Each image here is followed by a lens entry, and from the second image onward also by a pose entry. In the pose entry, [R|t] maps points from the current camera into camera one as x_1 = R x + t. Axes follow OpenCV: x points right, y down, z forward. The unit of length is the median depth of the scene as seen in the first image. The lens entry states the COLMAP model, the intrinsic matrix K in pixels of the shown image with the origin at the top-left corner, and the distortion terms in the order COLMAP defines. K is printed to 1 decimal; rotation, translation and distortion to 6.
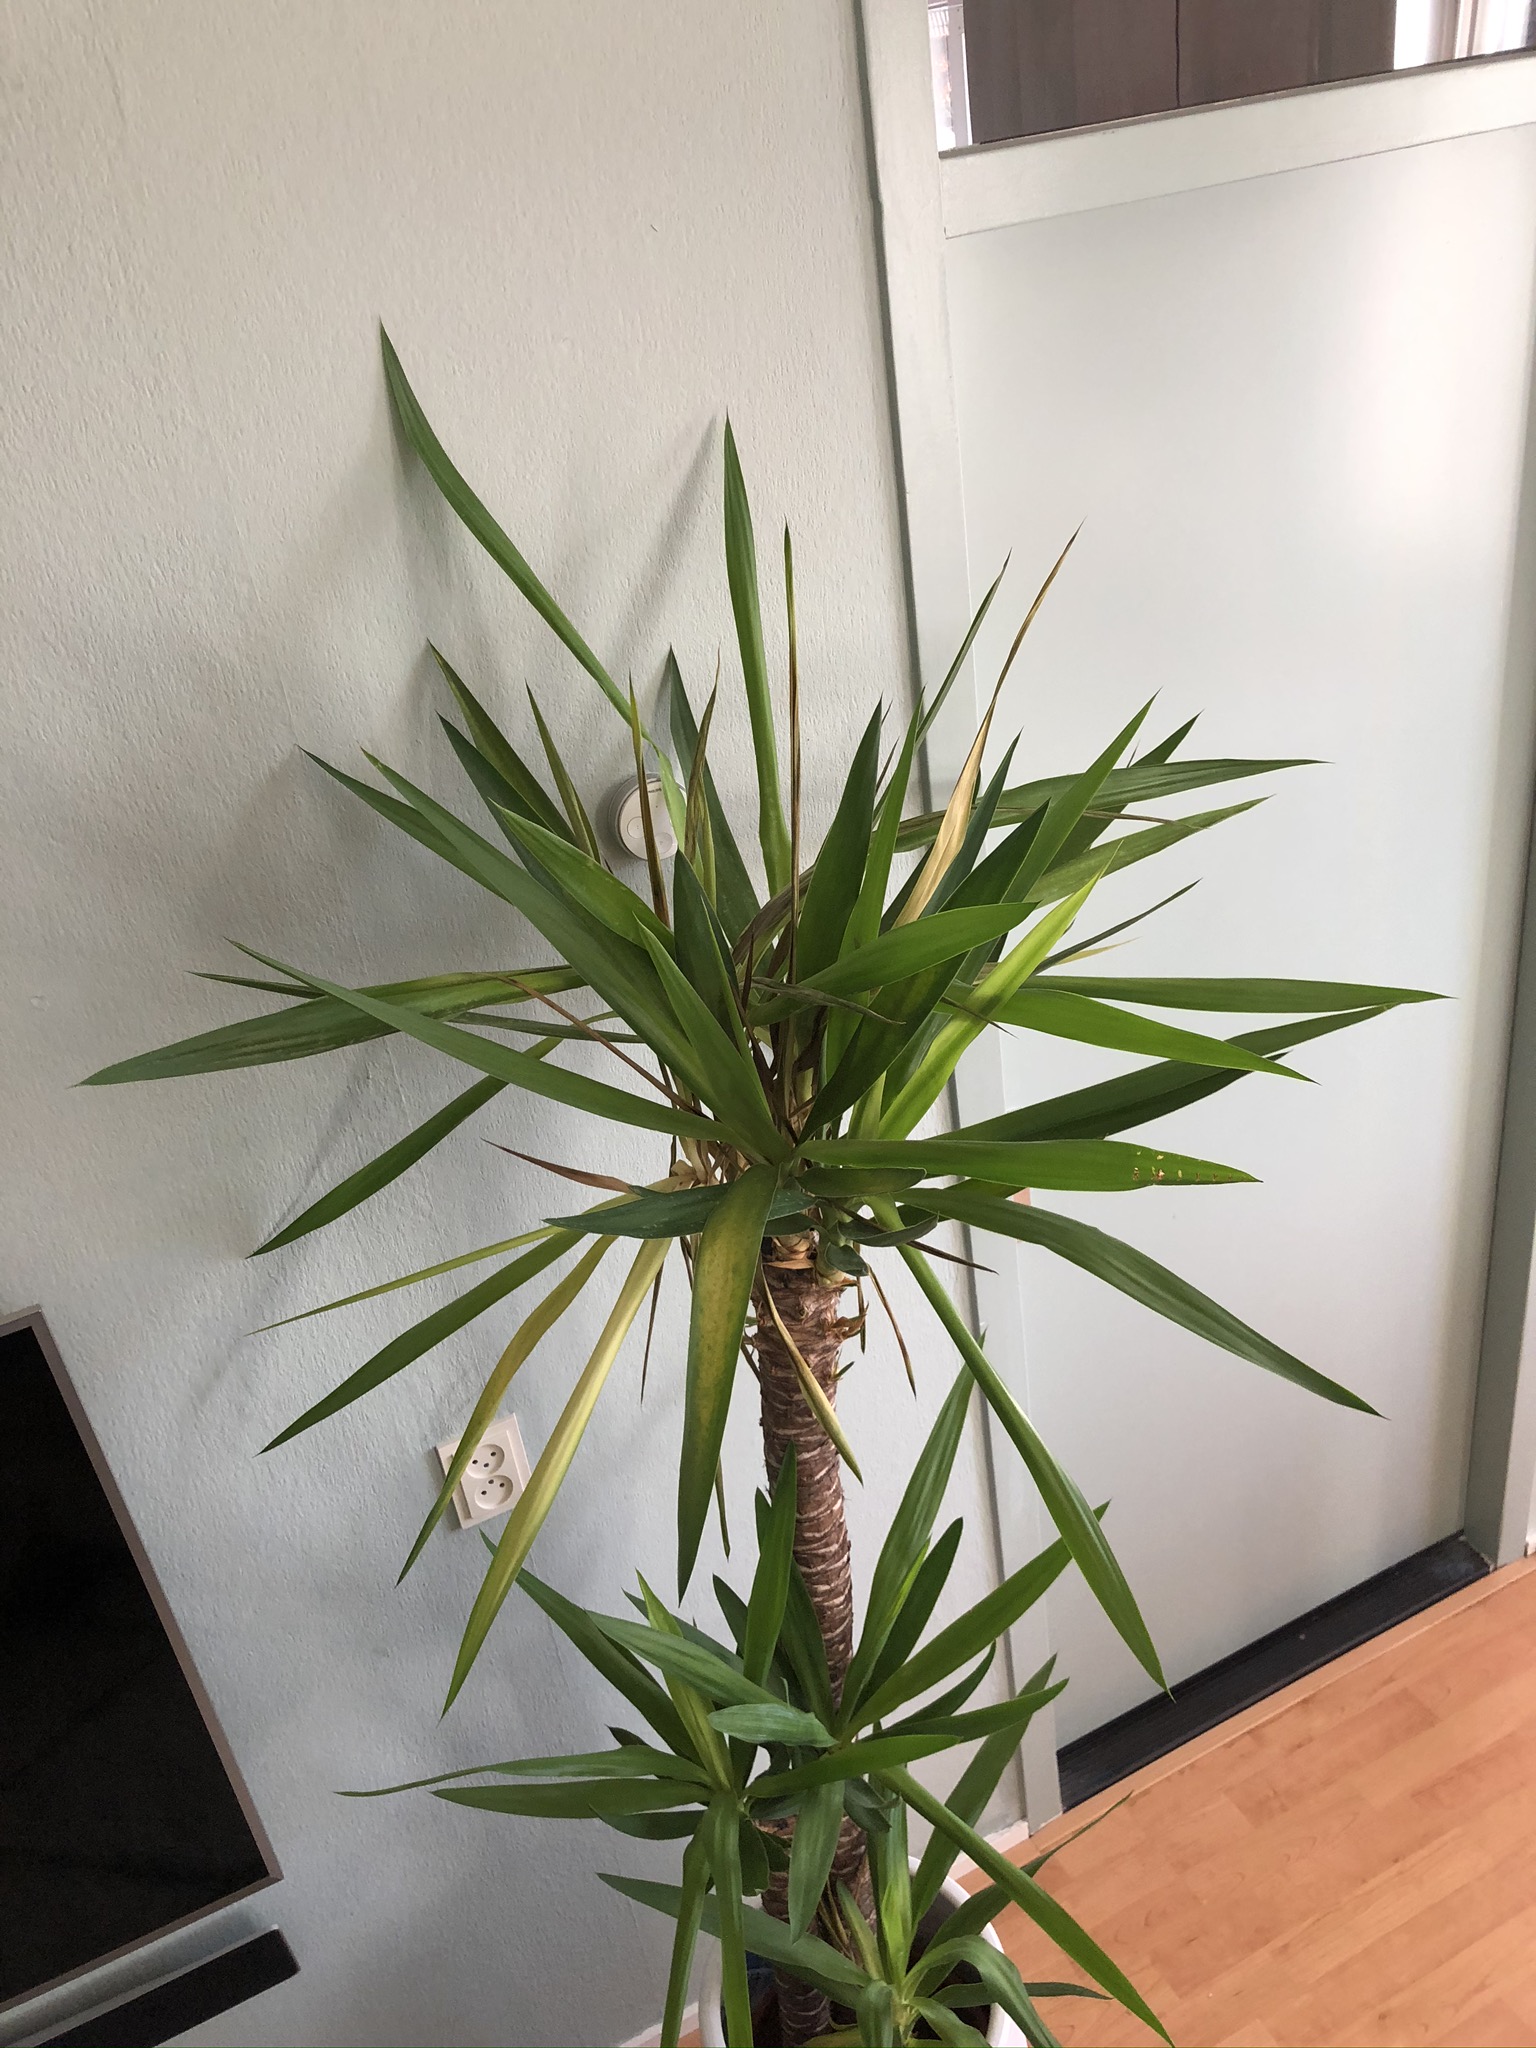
lens RADIAL K [[1644.9, 0, 730.5], [0, 1644.9, 1018.0], [0, 0, 1]] dist [0.030194, -0.080618]
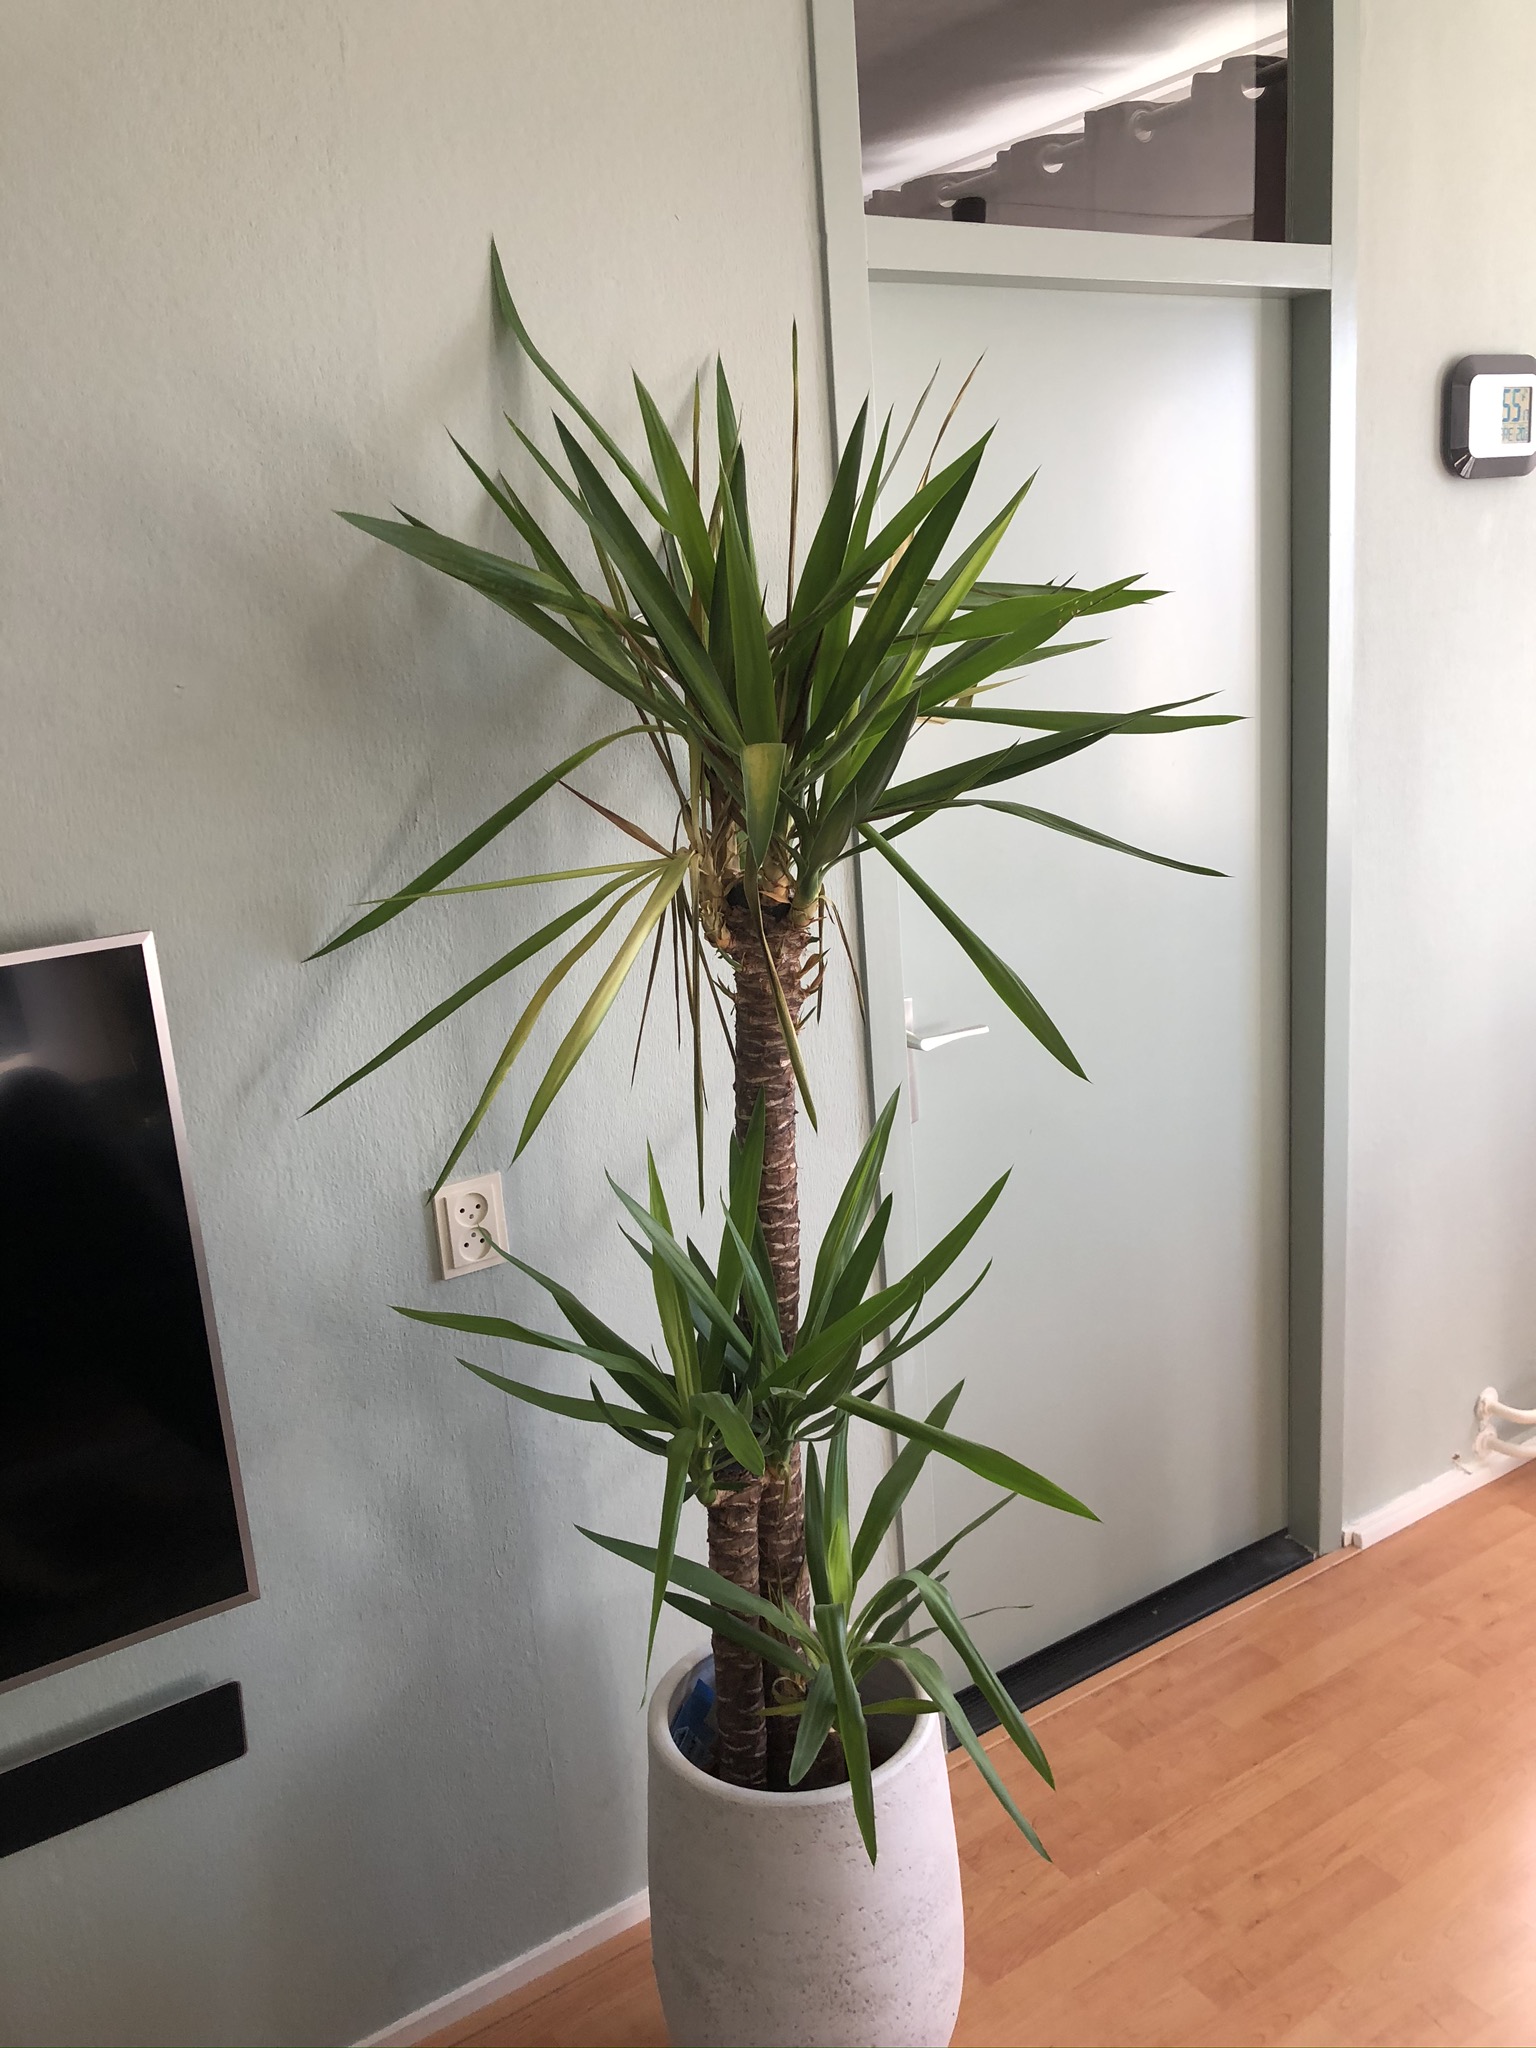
lens RADIAL K [[1686.0, 0, 768.0], [0, 1686.0, 1024.0], [0, 0, 1]] dist [0.042777, -0.118037]
pose [[0.988681, 0.037129, 0.145367, -0.132531], [0.002872, 0.964034, -0.265763, 0.502900], [-0.150006, 0.263172, 0.953016, -0.200824]]
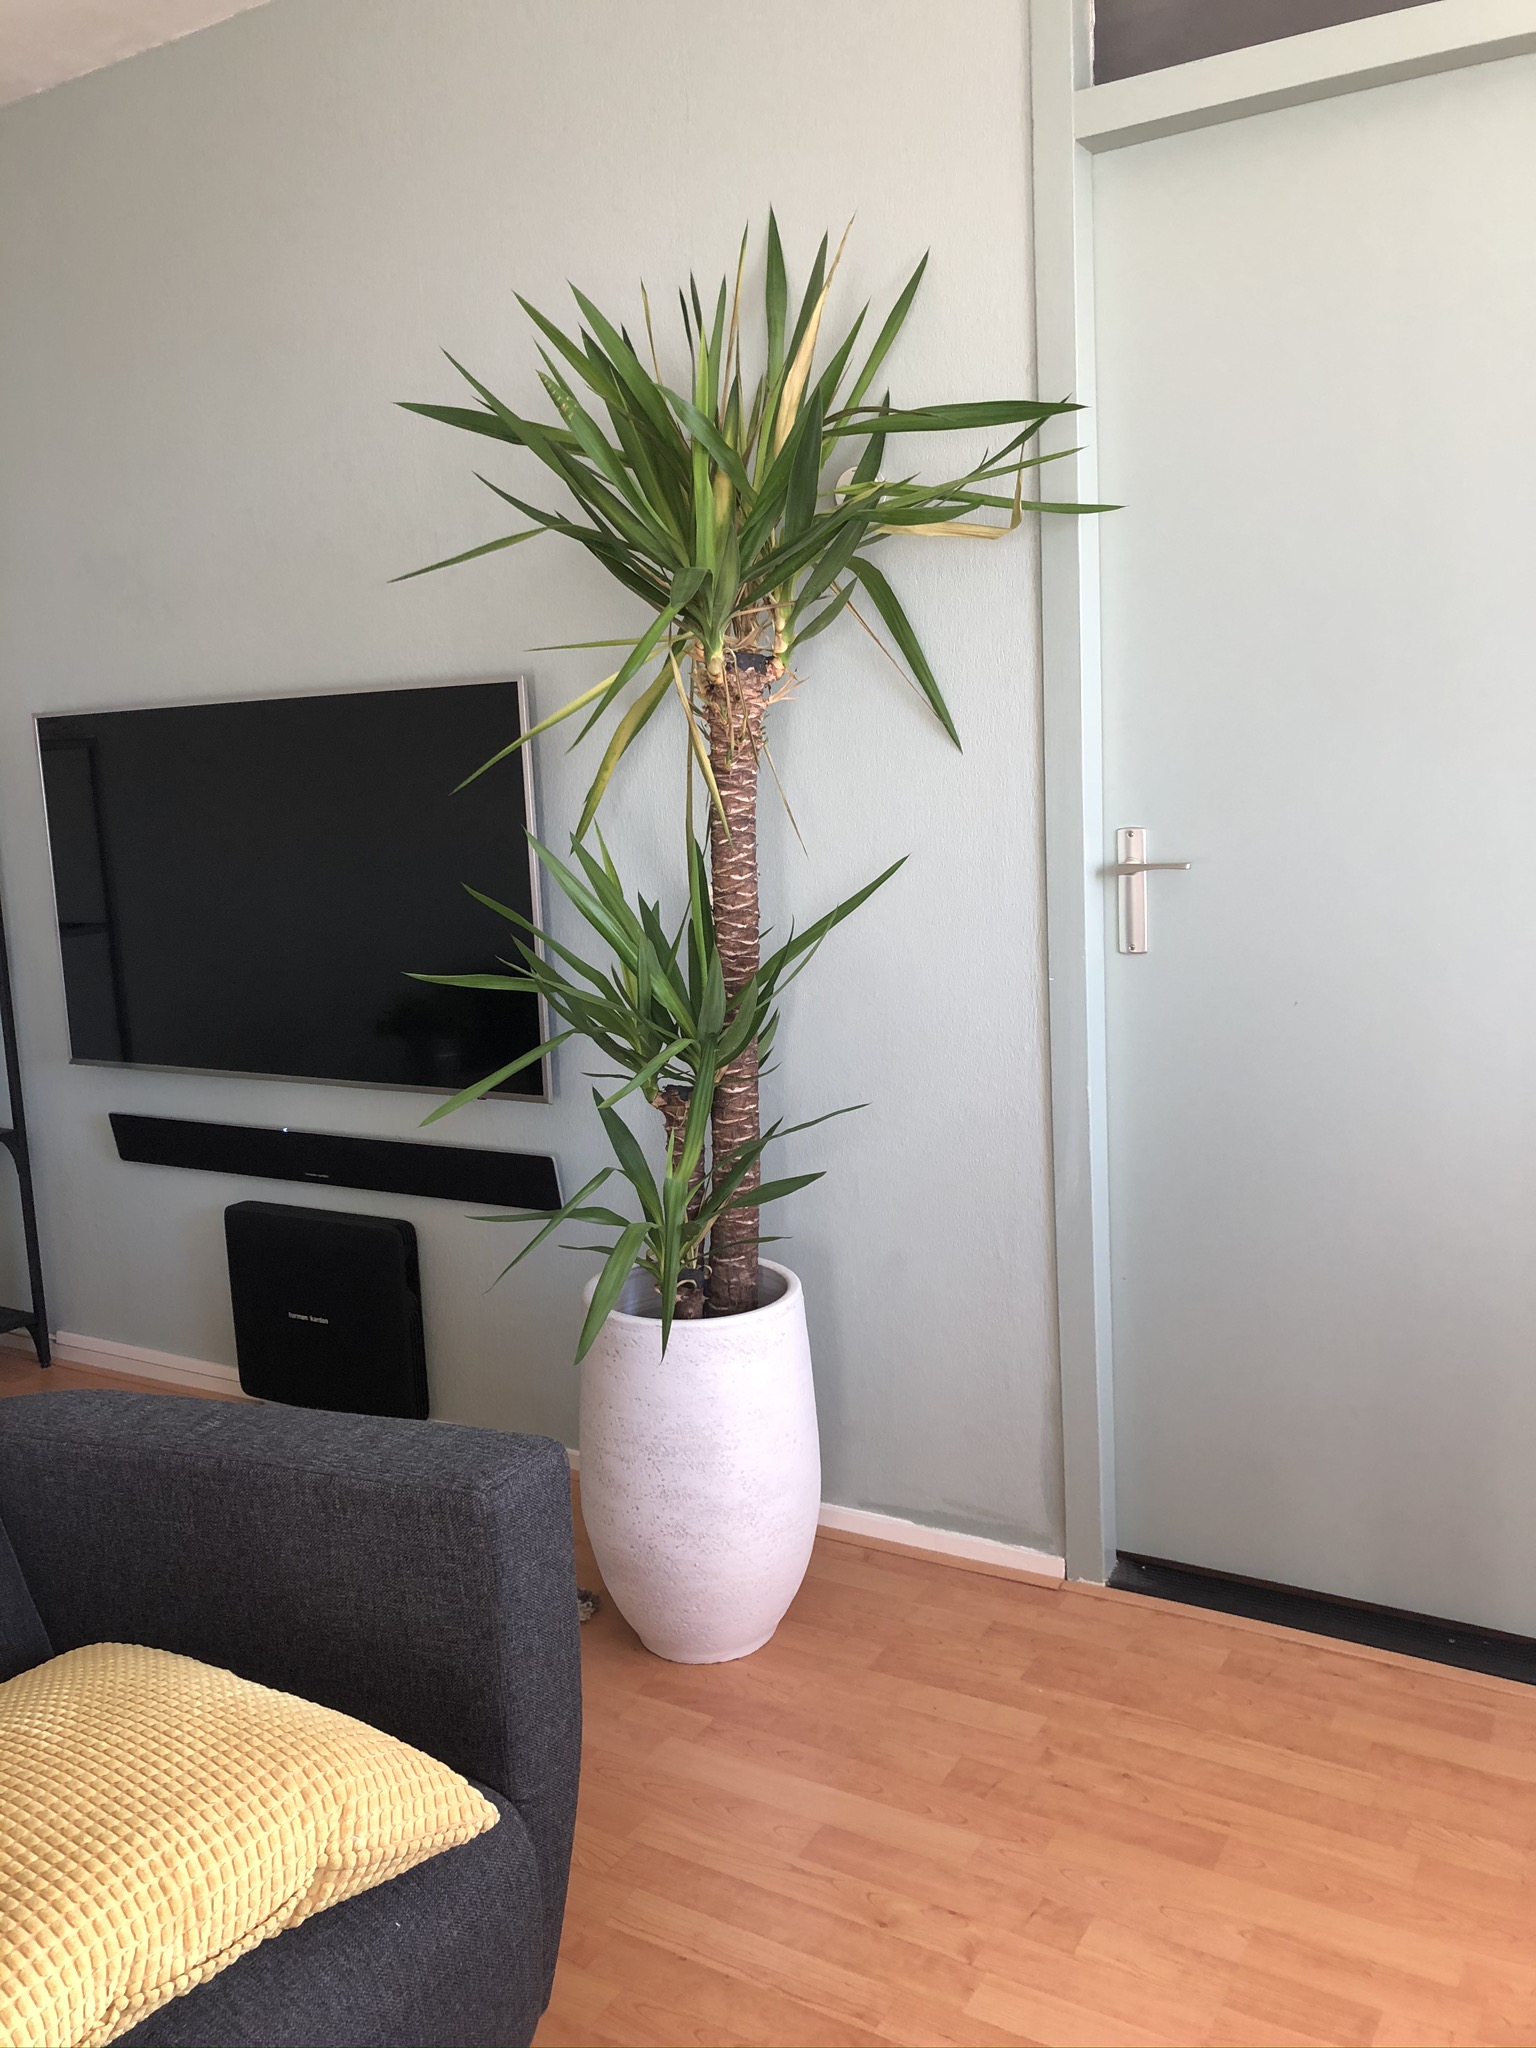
lens RADIAL K [[1686.0, 0, 768.0], [0, 1686.0, 1024.0], [0, 0, 1]] dist [0.042777, -0.118037]
pose [[0.605625, 0.282595, -0.743880, 1.247280], [-0.447727, 0.893822, -0.024957, 0.433081], [0.657844, 0.348170, 0.667847, -0.038059]]
